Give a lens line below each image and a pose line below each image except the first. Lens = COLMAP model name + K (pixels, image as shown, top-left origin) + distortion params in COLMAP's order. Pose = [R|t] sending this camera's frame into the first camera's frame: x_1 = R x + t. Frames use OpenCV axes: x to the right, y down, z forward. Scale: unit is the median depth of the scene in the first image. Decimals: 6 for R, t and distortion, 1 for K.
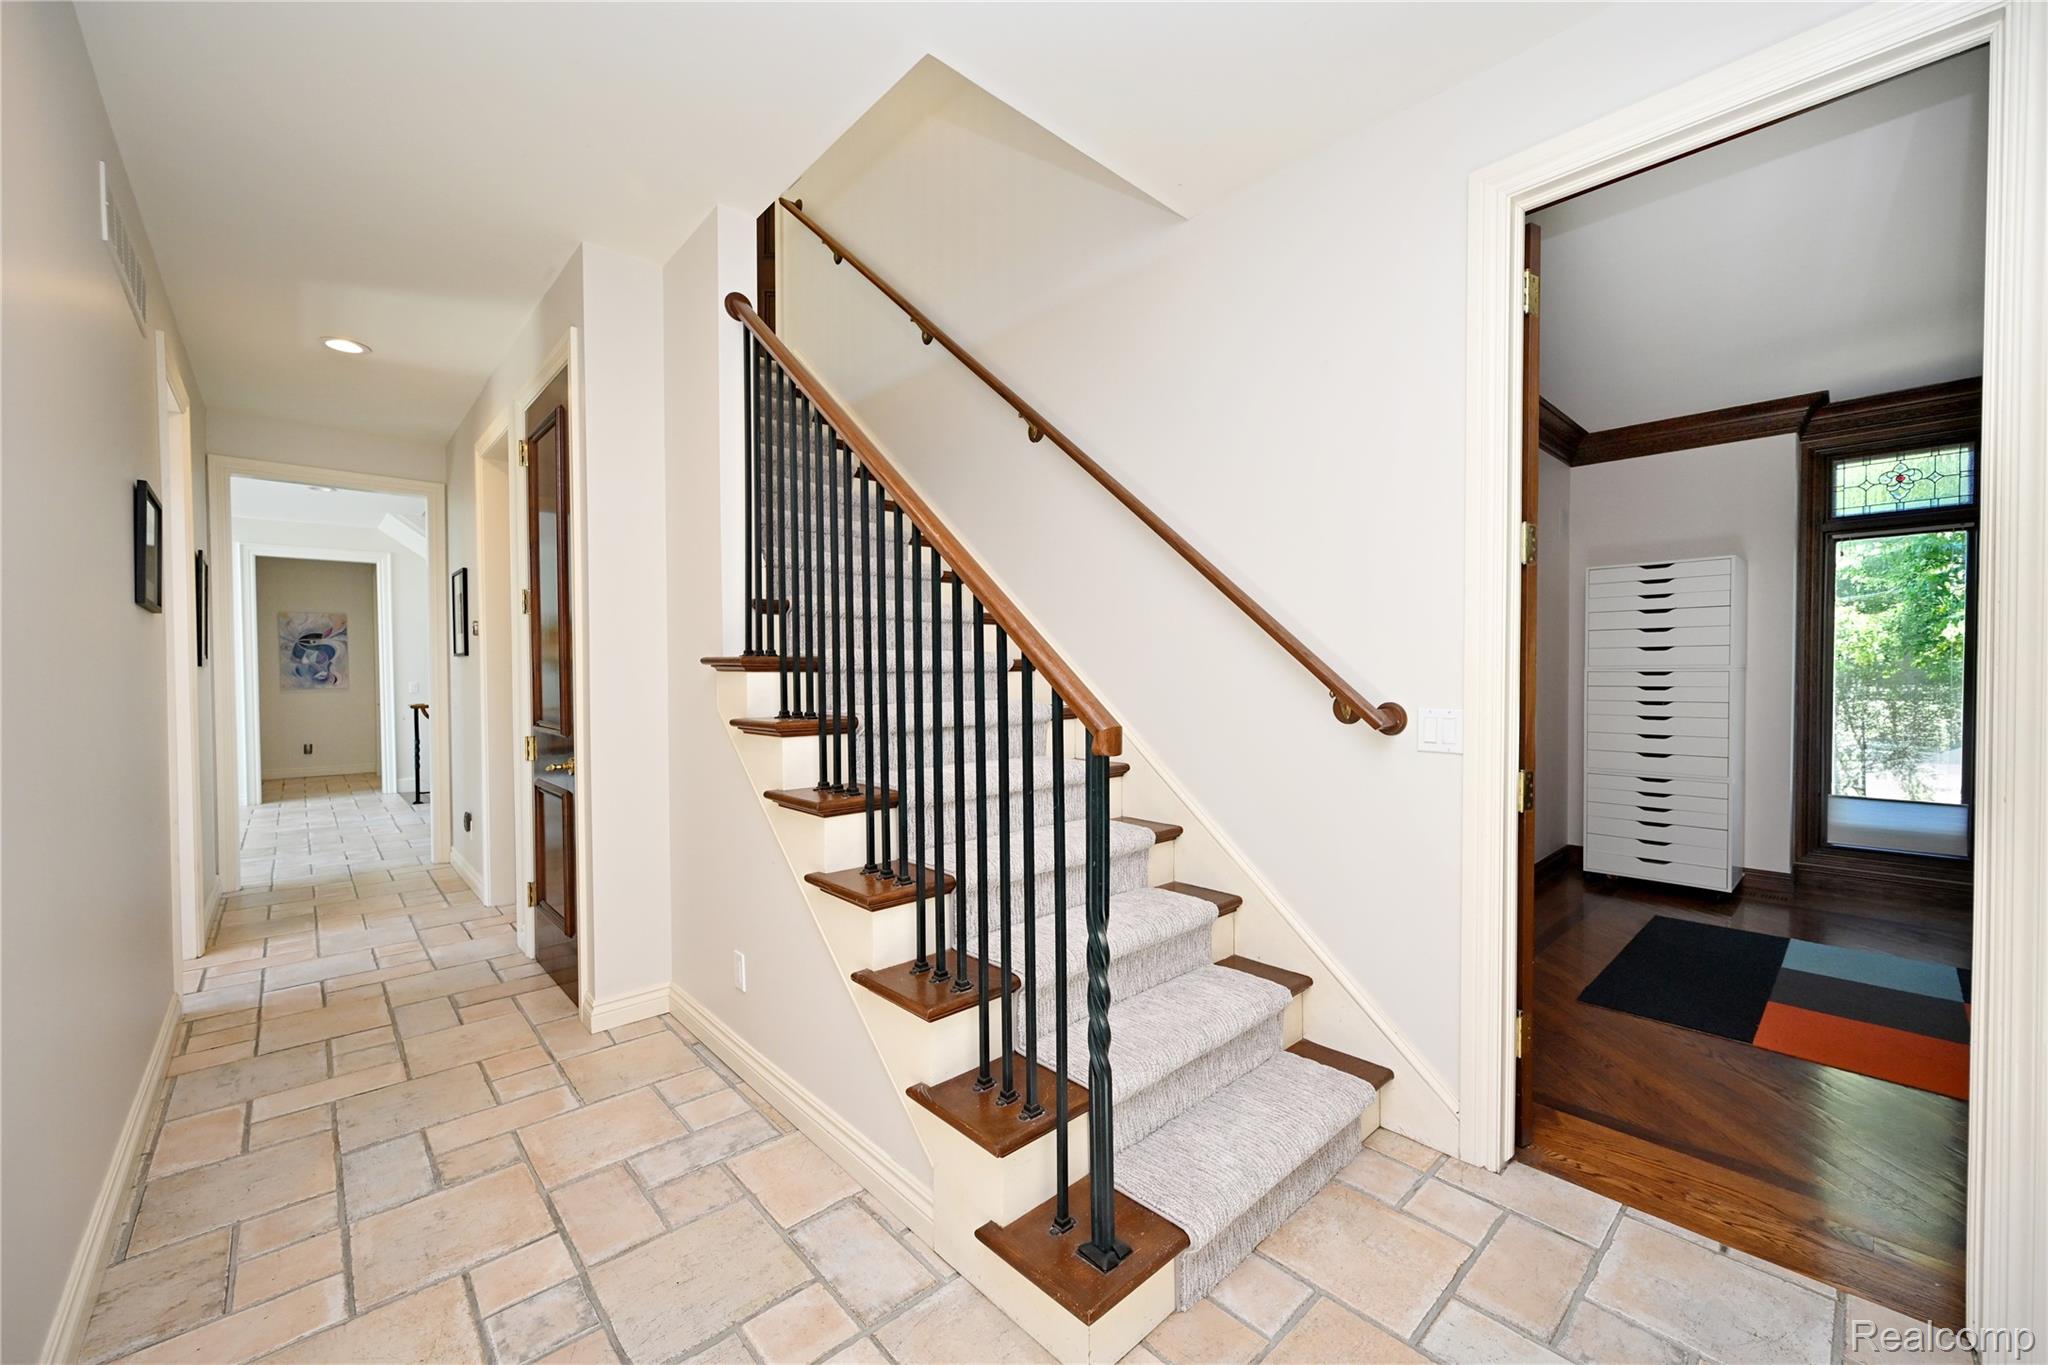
lens RADIAL K [[843.7, 0, 1026.2], [0, 843.7, 656.0], [0, 0, 1]] dist [0.000457, 0.000046]
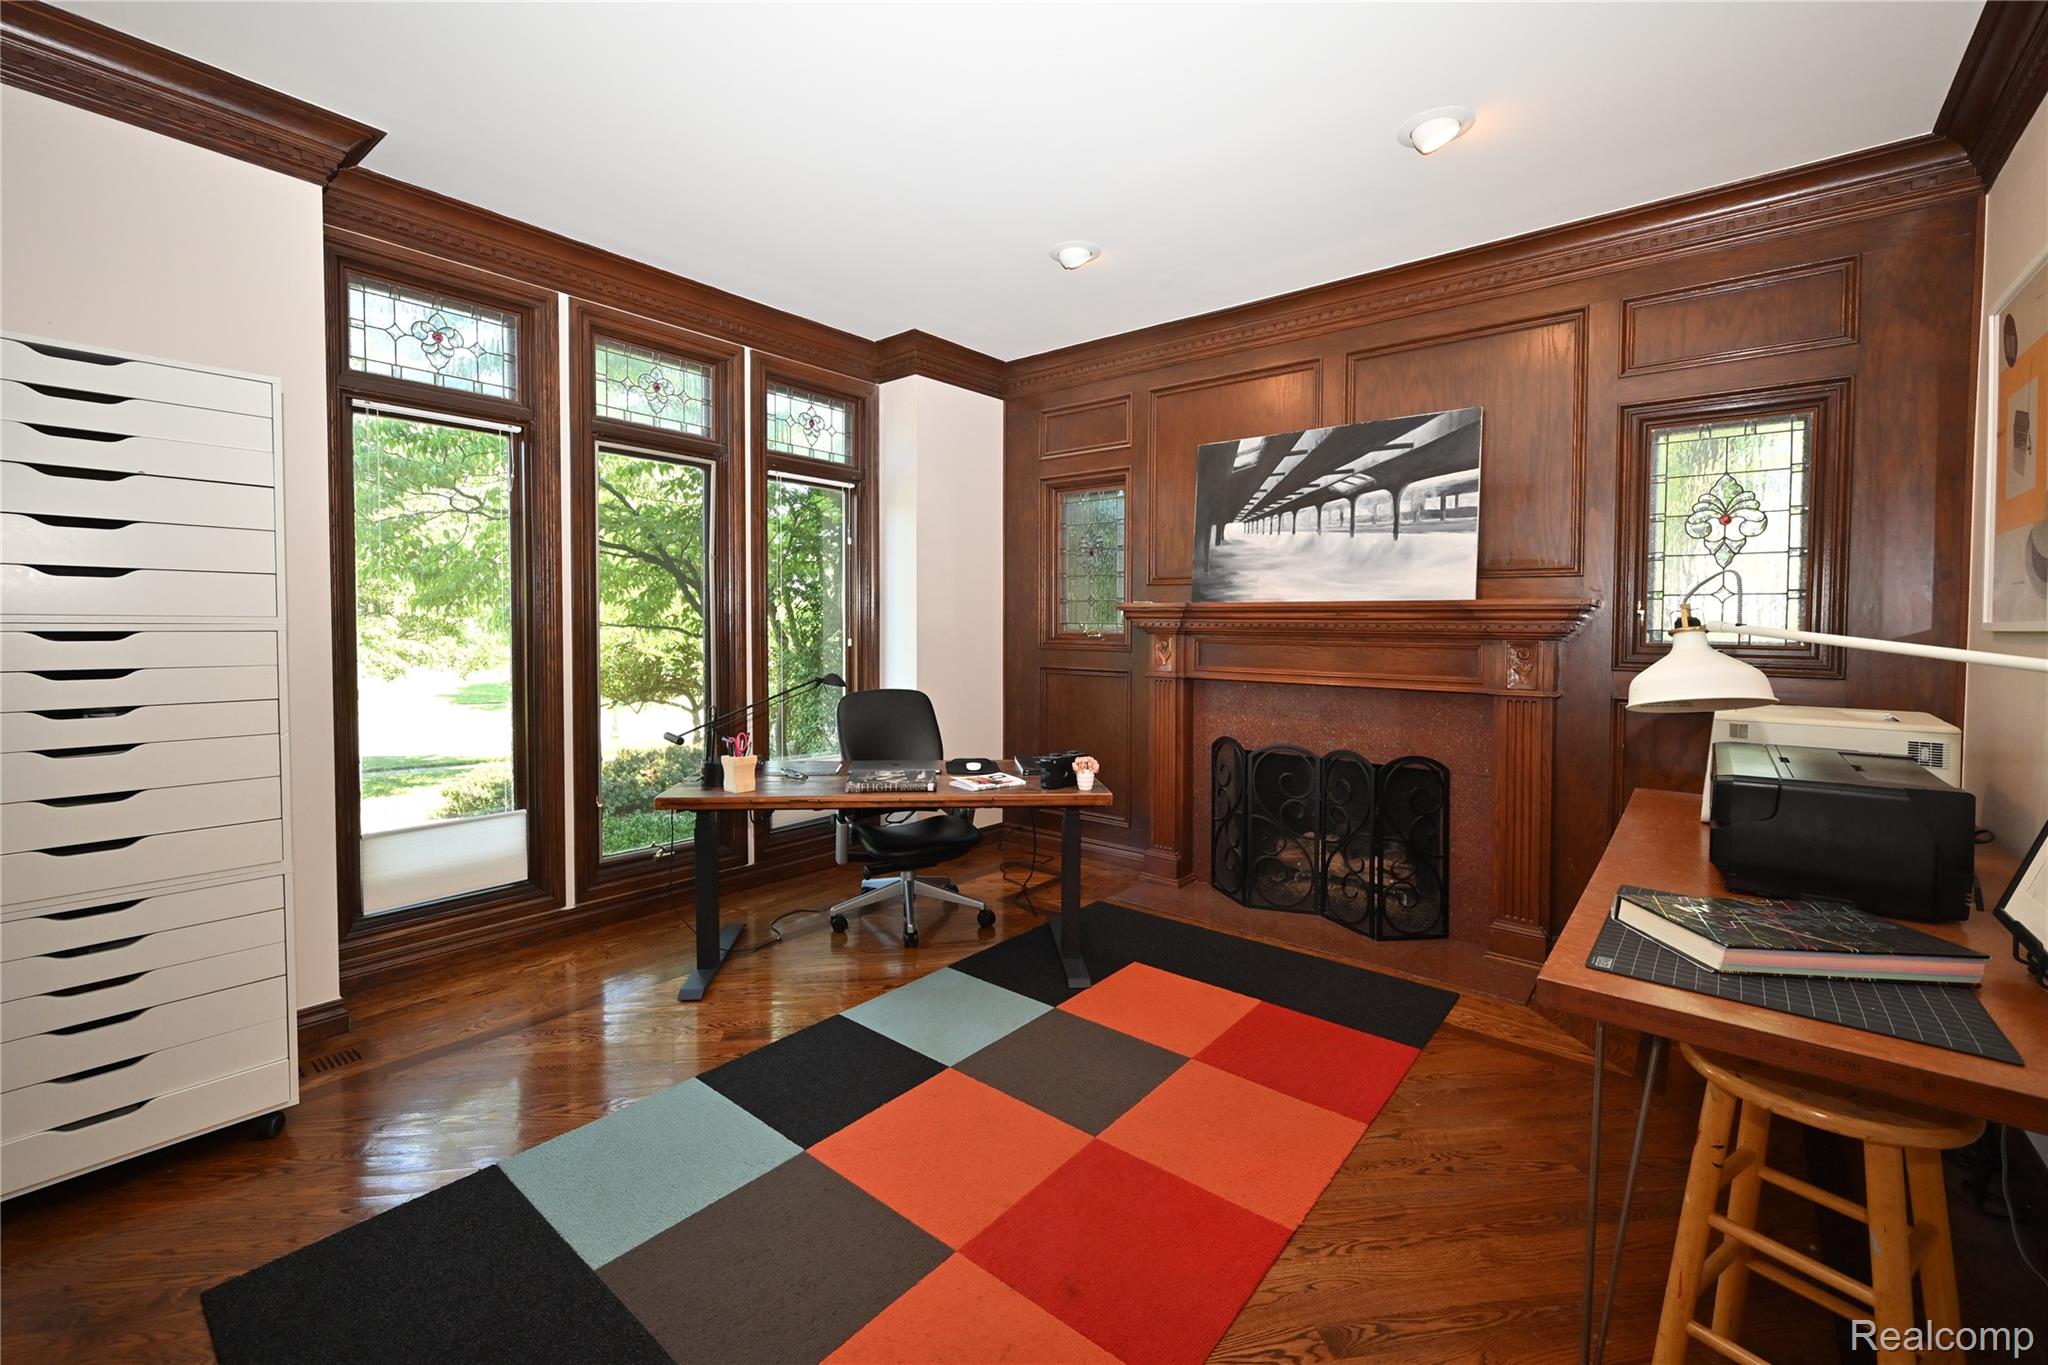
lens RADIAL K [[843.7, 0, 1026.2], [0, 843.7, 656.0], [0, 0, 1]] dist [0.000457, 0.000046]
pose [[-0.117585, -0.036458, 0.992393, 0.312275], [-0.017879, 0.999242, 0.034591, 0.008907], [-0.992902, -0.013676, -0.118148, 0.617402]]
